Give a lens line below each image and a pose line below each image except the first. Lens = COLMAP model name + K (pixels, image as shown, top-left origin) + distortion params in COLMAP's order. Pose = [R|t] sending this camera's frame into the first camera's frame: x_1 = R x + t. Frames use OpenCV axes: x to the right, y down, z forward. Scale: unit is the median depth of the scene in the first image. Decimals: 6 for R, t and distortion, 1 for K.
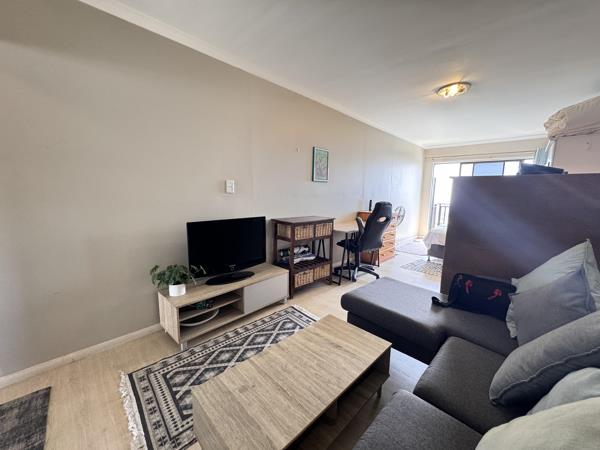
lens RADIAL K [[243.7, 0, 298.4], [0, 243.7, 222.3], [0, 0, 1]] dist [-0.009617, -0.000128]
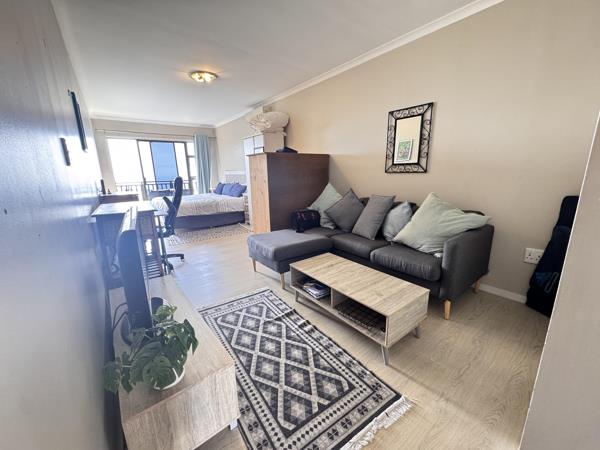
lens RADIAL K [[243.7, 0, 299.7], [0, 243.7, 223.6], [0, 0, 1]] dist [-0.009617, -0.000128]
pose [[0.126293, -0.236974, 0.963272, -1.039569], [0.156016, 0.963707, 0.216626, -0.076545], [-0.979647, 0.122928, 0.158682, 0.772144]]
